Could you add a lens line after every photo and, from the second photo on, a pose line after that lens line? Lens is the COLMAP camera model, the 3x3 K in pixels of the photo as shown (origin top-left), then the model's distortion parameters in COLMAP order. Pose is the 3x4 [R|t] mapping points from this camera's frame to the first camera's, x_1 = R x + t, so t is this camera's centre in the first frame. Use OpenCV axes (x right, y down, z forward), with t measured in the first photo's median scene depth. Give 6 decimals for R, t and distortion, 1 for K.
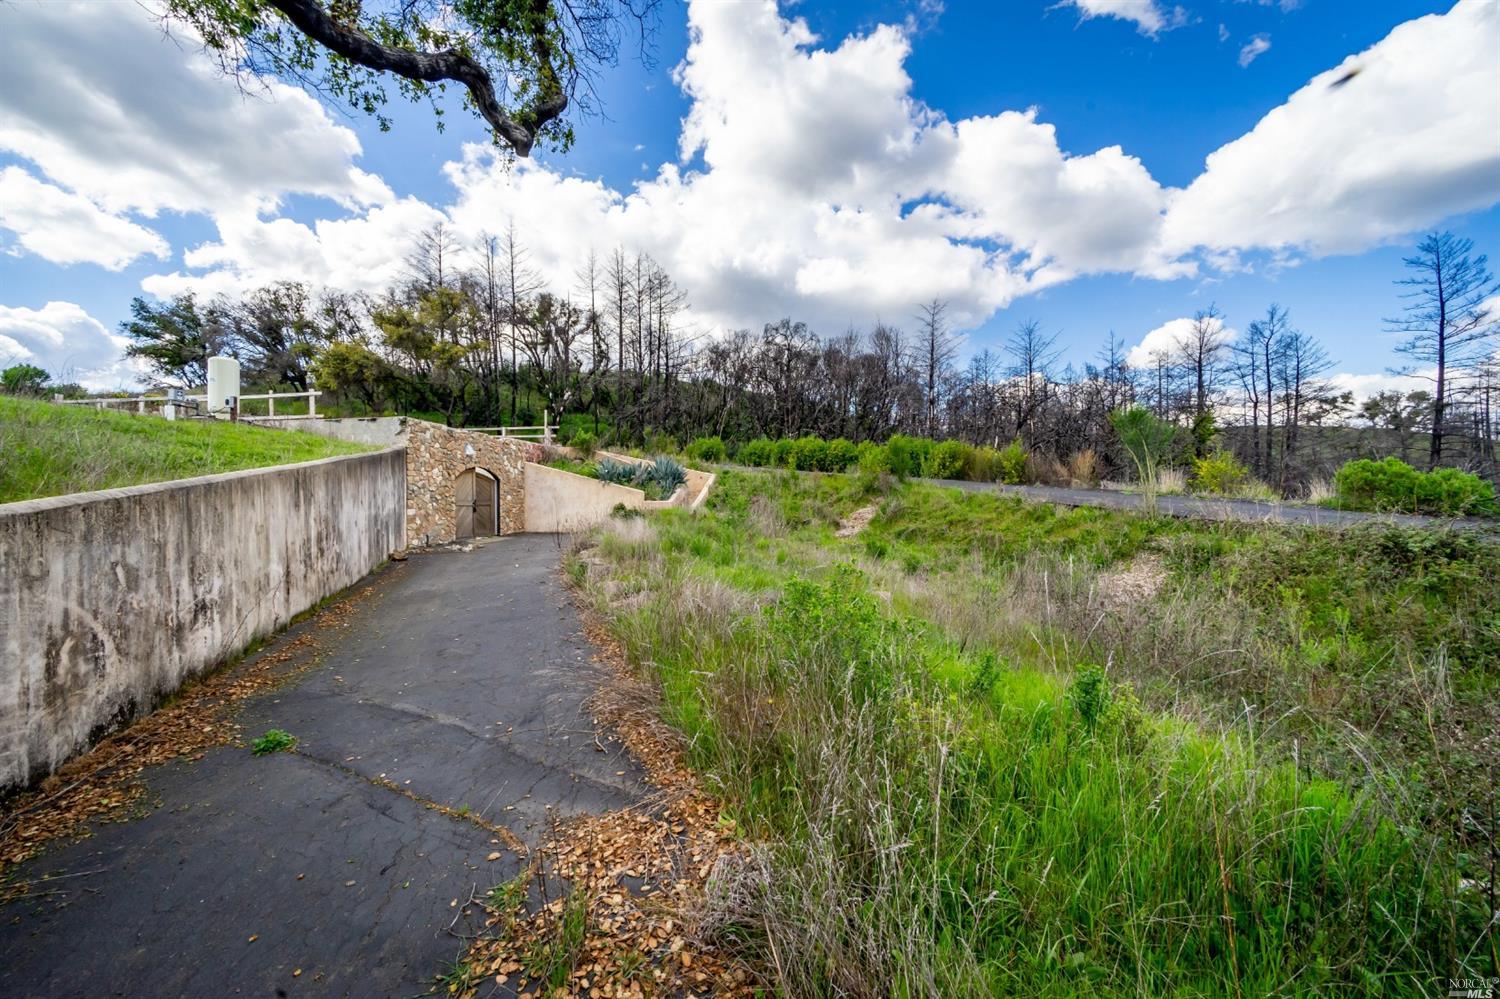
lens RADIAL K [[529.1, 0, 744.1], [0, 529.1, 506.3], [0, 0, 1]] dist [-0.003488, -0.000409]
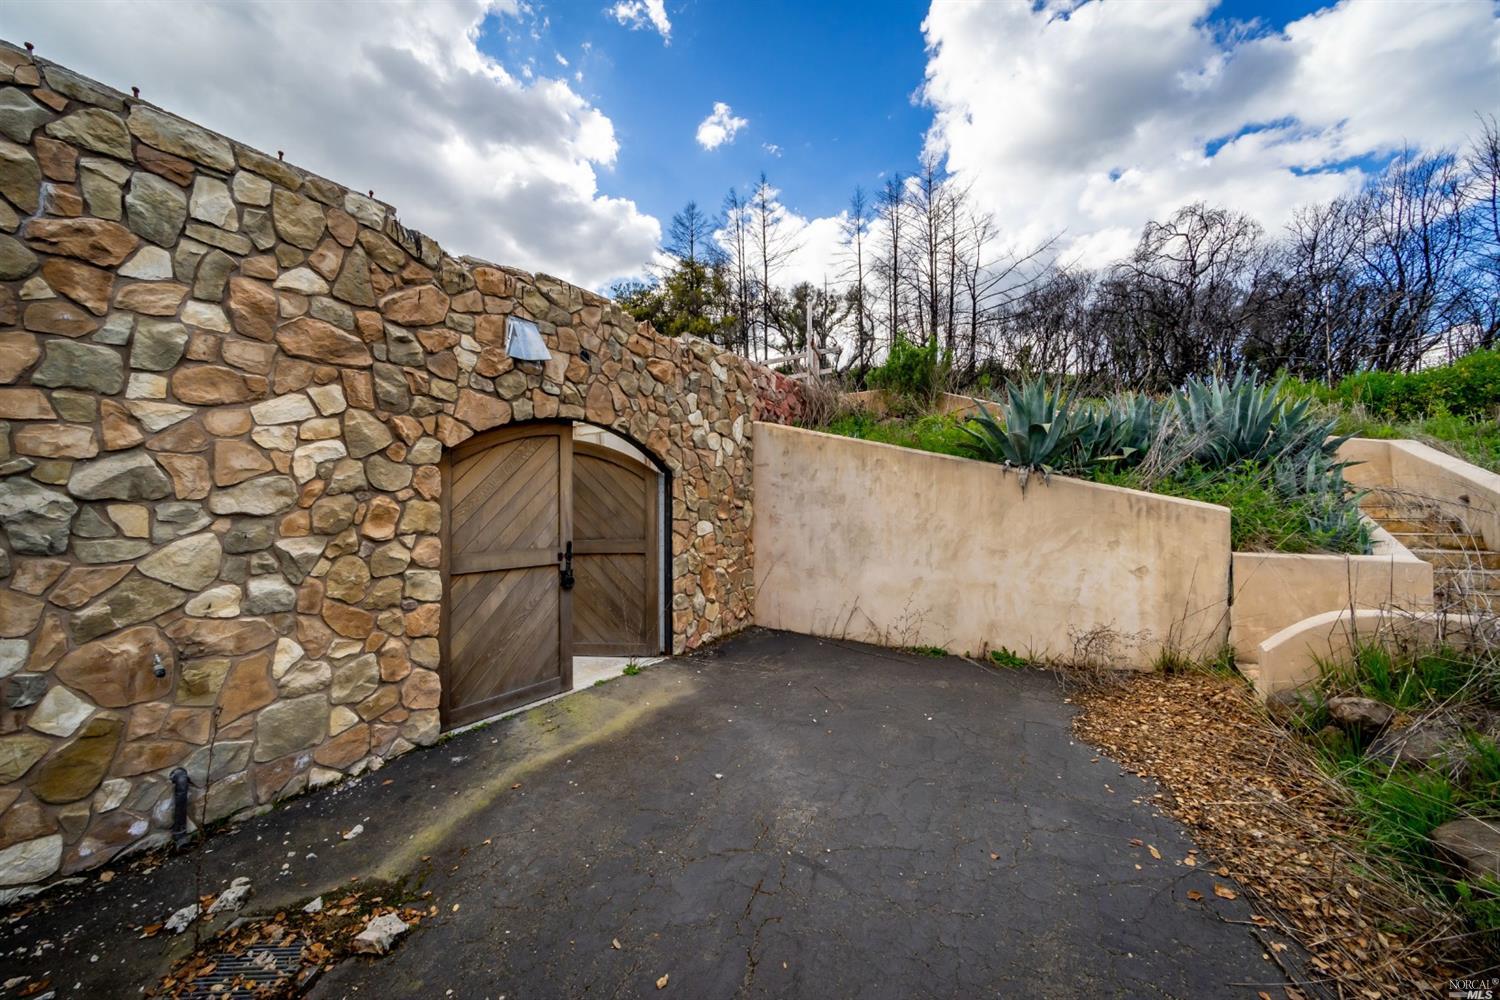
lens RADIAL K [[512.4, 0, 756.0], [0, 512.4, 505.5], [0, 0, 1]] dist [-0.004373, -0.000272]
pose [[0.903280, -0.002658, -0.429044, -0.283628], [-0.005761, 0.999816, -0.018321, -0.024129], [0.429014, 0.019021, 0.903098, 0.731843]]
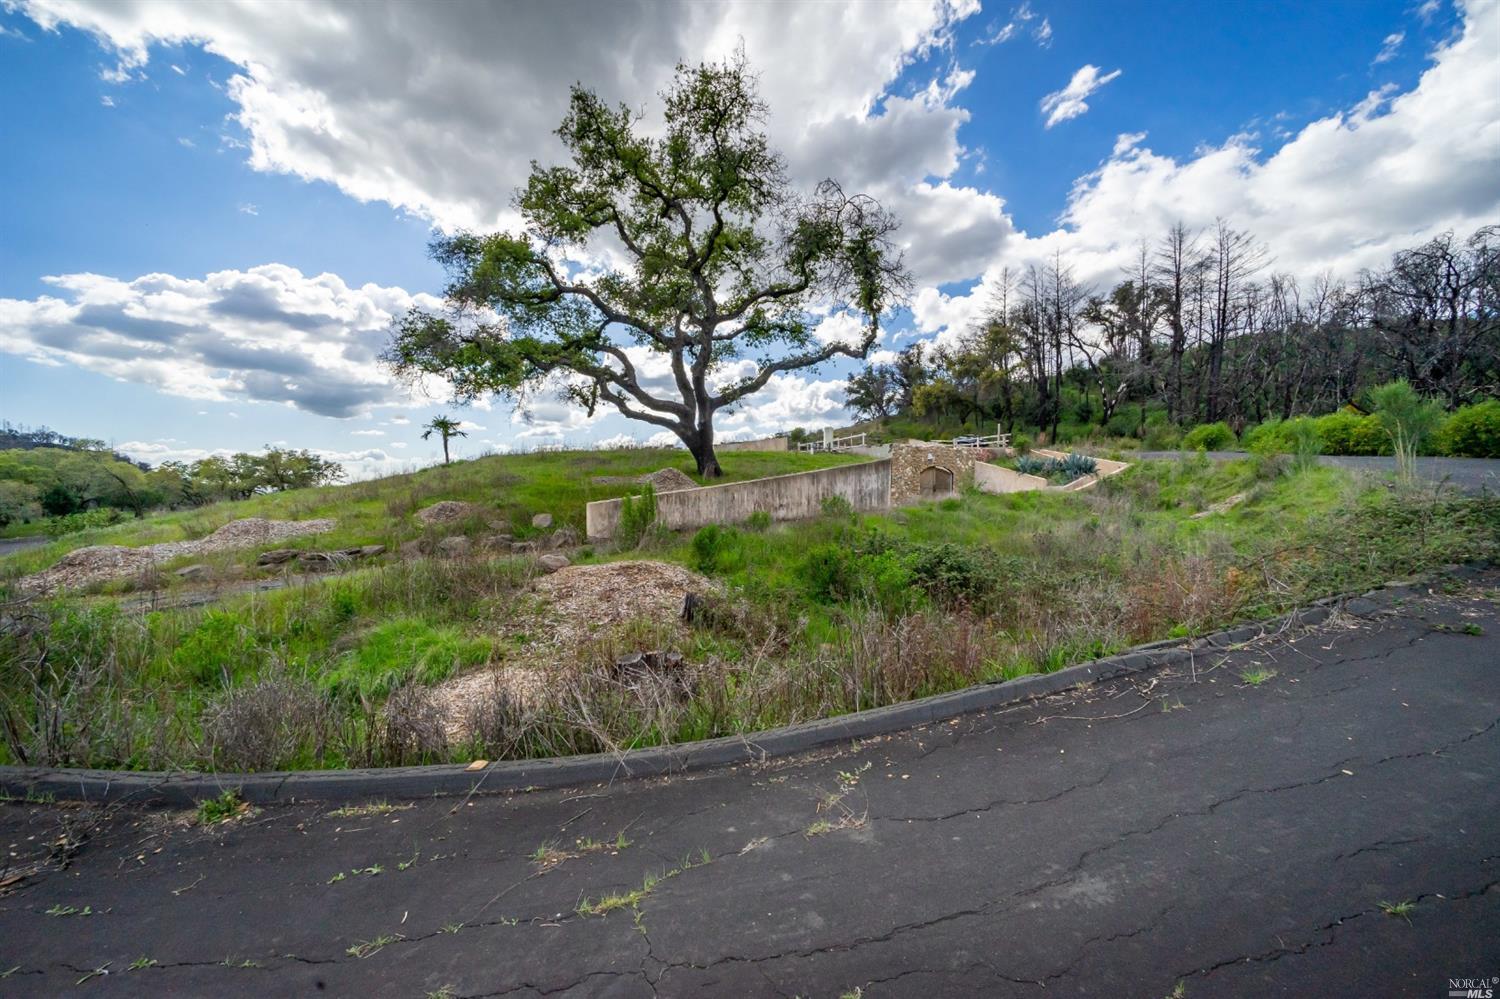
lens RADIAL K [[512.4, 0, 749.5], [0, 512.4, 494.4], [0, 0, 1]] dist [-0.004373, -0.000272]
pose [[0.469812, 0.019010, -0.882562, 0.627089], [-0.023903, 0.999675, 0.008809, 0.017168], [0.882443, 0.016957, 0.470114, -0.297881]]
